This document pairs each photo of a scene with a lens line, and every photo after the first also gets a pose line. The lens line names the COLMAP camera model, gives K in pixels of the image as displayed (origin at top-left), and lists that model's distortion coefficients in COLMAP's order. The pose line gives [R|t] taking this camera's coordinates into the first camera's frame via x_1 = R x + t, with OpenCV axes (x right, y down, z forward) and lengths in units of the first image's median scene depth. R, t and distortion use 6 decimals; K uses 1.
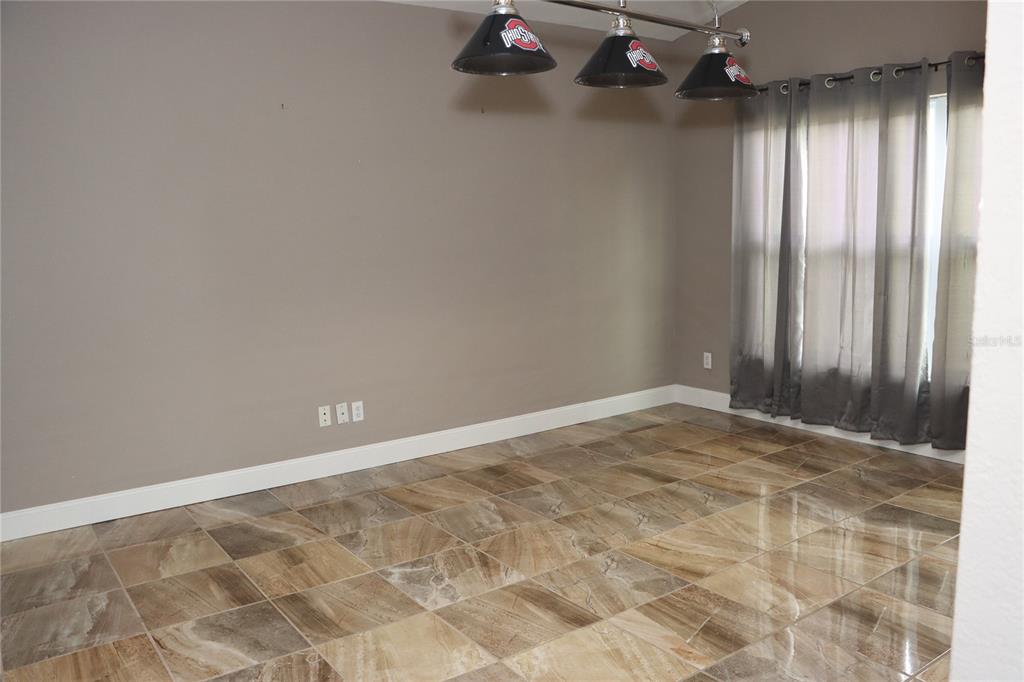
lens RADIAL K [[848.7, 0, 512.3], [0, 848.7, 338.4], [0, 0, 1]] dist [-0.152697, 0.083419]
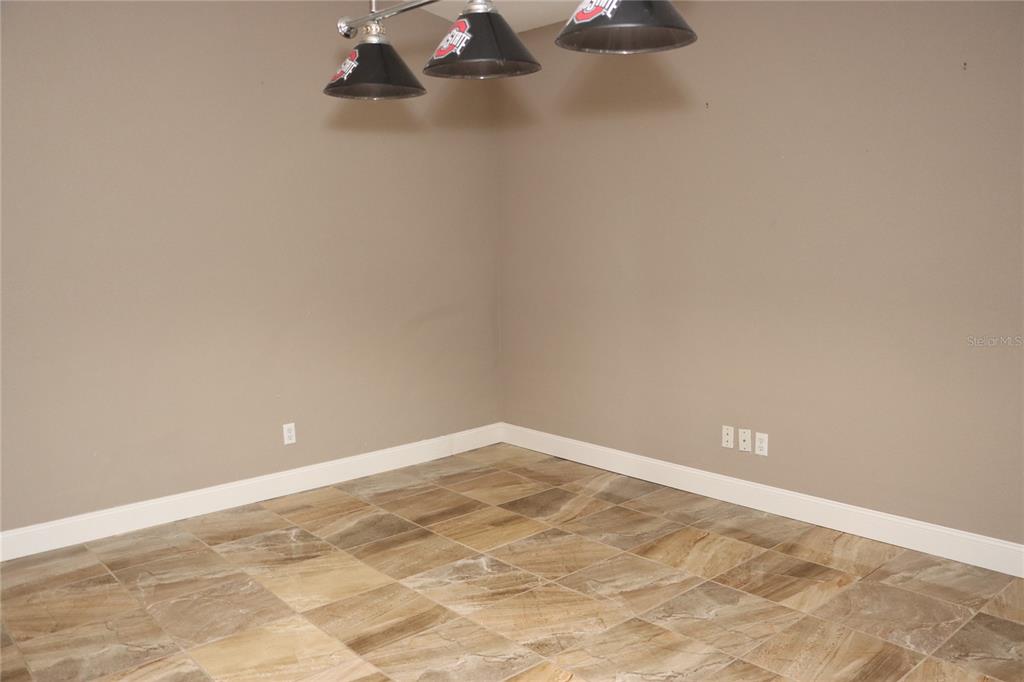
lens RADIAL K [[848.7, 0, 511.6], [0, 848.7, 344.6], [0, 0, 1]] dist [-0.152697, 0.083419]
pose [[0.096551, 0.163932, -0.981735, 0.807366], [-0.121257, 0.980934, 0.151873, -0.148133], [0.987914, 0.104379, 0.114588, 0.817077]]
